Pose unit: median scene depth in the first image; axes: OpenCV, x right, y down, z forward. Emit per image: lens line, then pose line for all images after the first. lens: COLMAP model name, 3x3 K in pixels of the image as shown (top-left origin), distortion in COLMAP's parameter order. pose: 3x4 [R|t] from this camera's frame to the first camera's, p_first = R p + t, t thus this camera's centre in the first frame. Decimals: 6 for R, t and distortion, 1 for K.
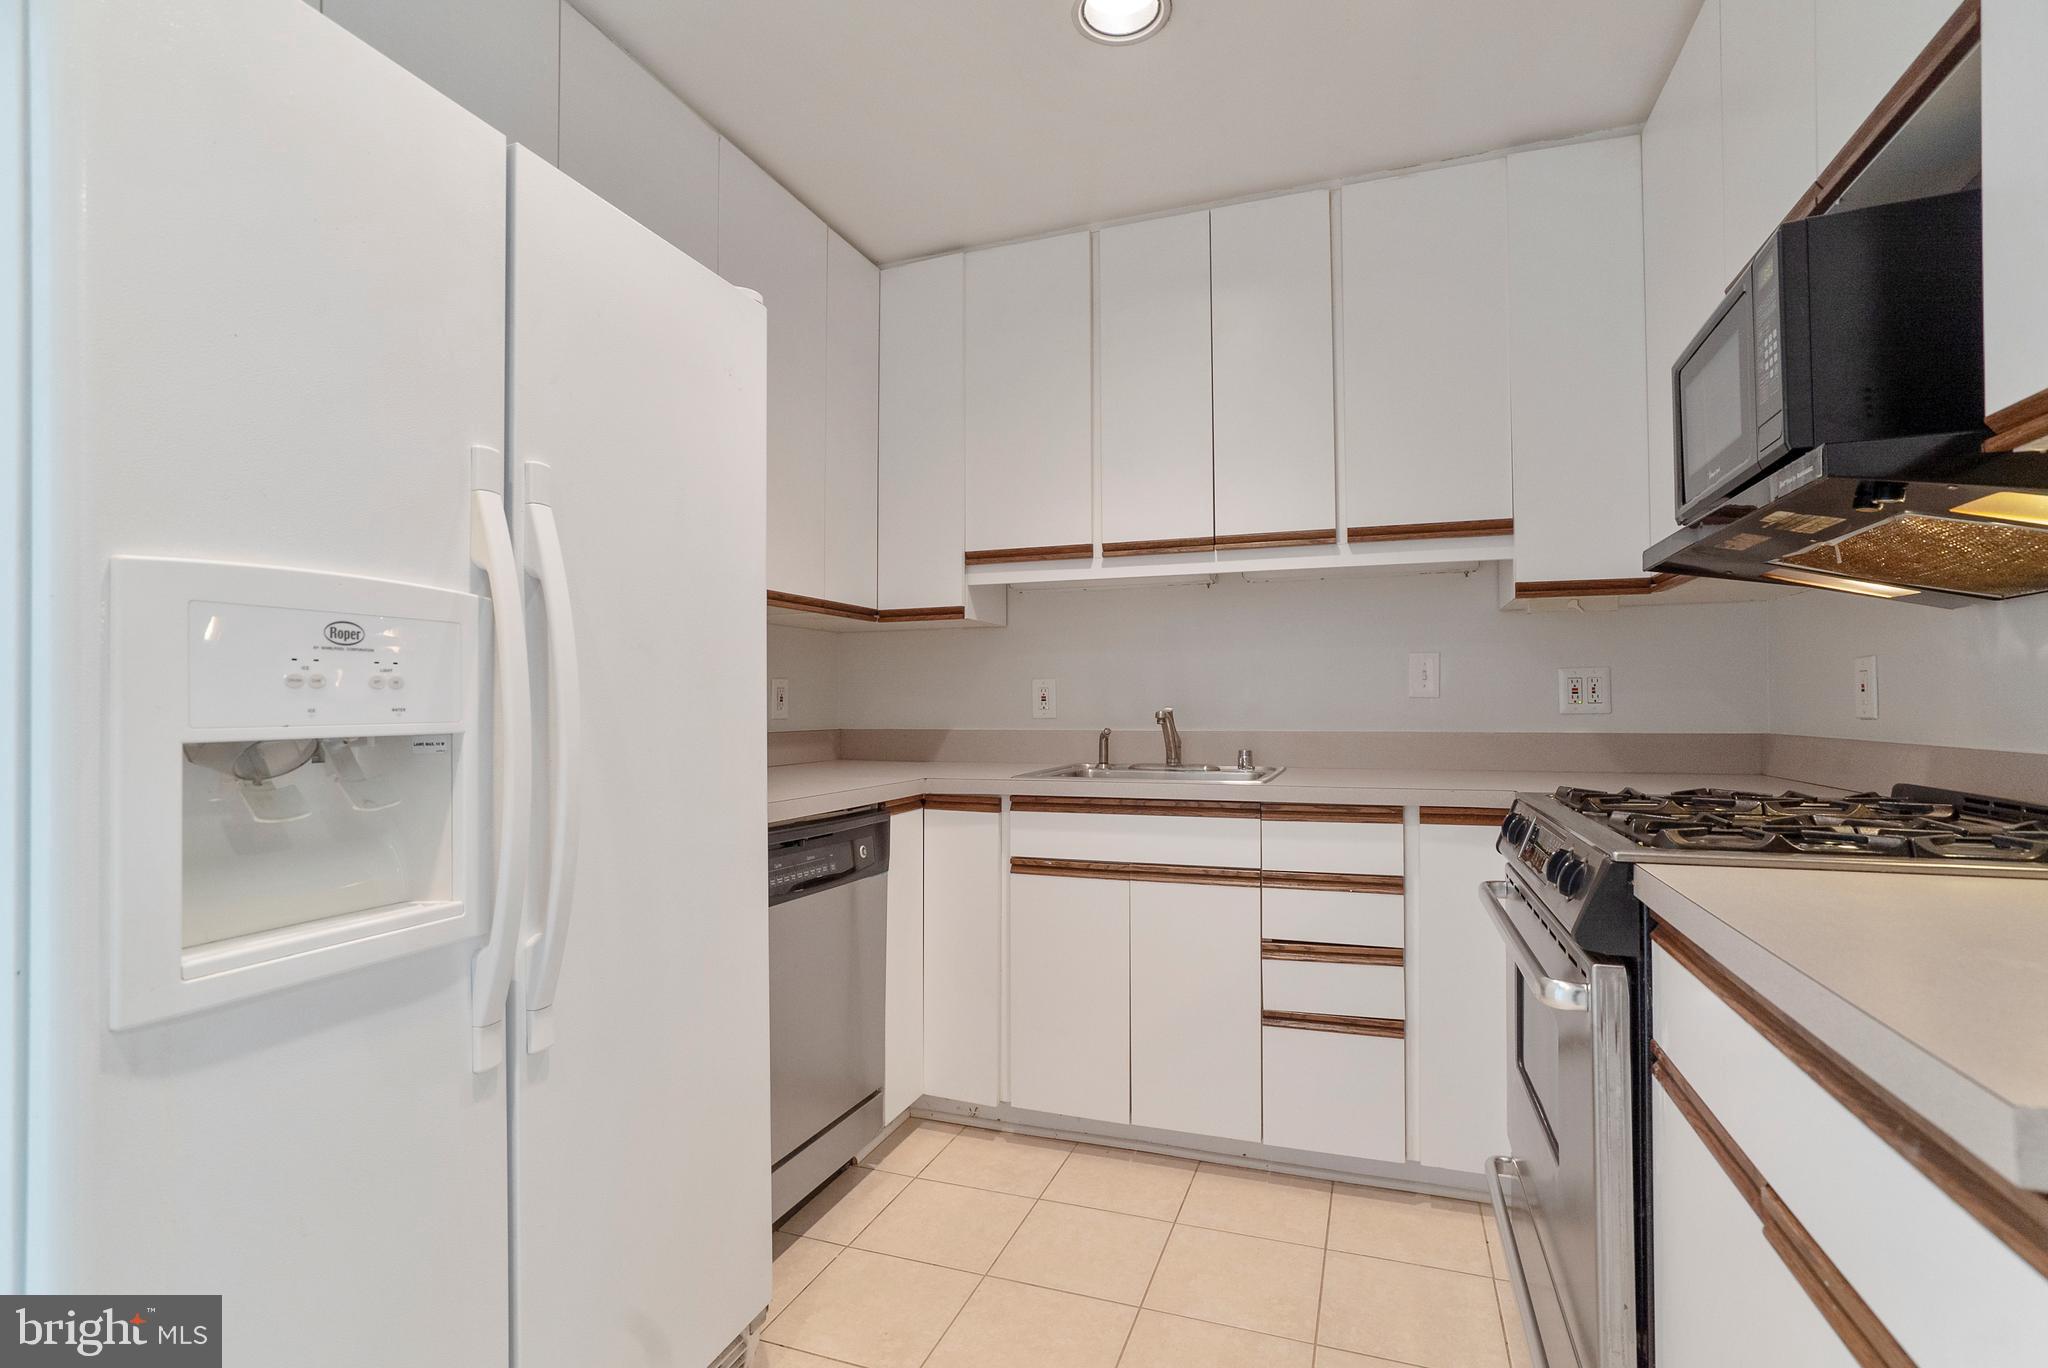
lens RADIAL K [[984.1, 0, 1020.2], [0, 984.1, 695.4], [0, 0, 1]] dist [-0.048872, 0.026308]
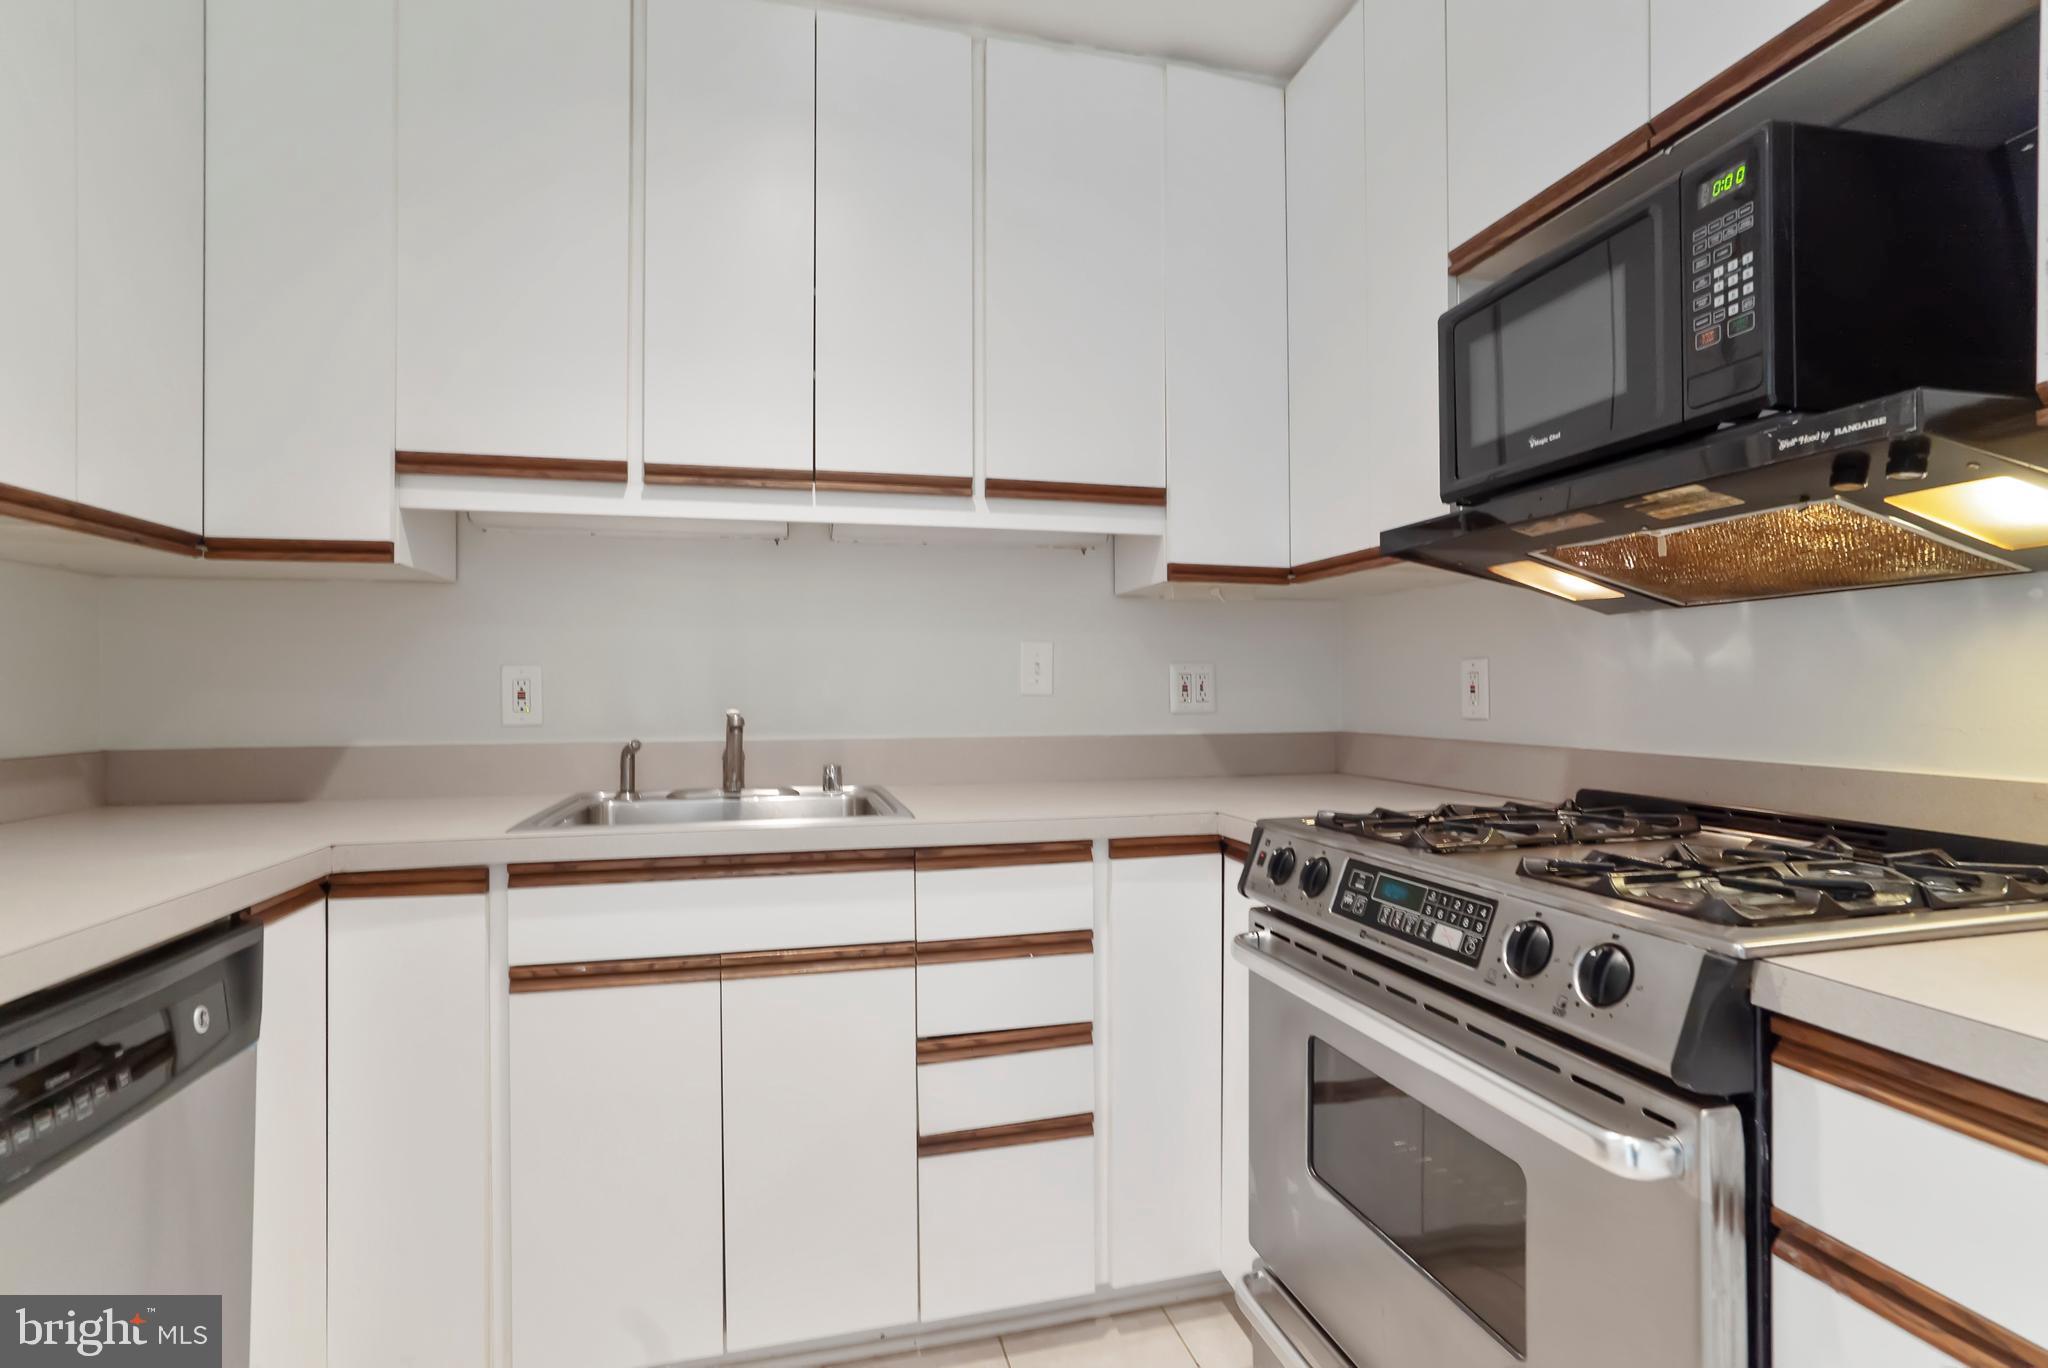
lens RADIAL K [[984.1, 0, 1020.2], [0, 984.1, 695.4], [0, 0, 1]] dist [-0.048872, 0.026308]
pose [[0.826785, -0.000499, 0.562518, -0.083550], [-0.005978, 0.999935, 0.009674, -0.006360], [-0.562487, -0.011361, 0.826728, 0.346484]]
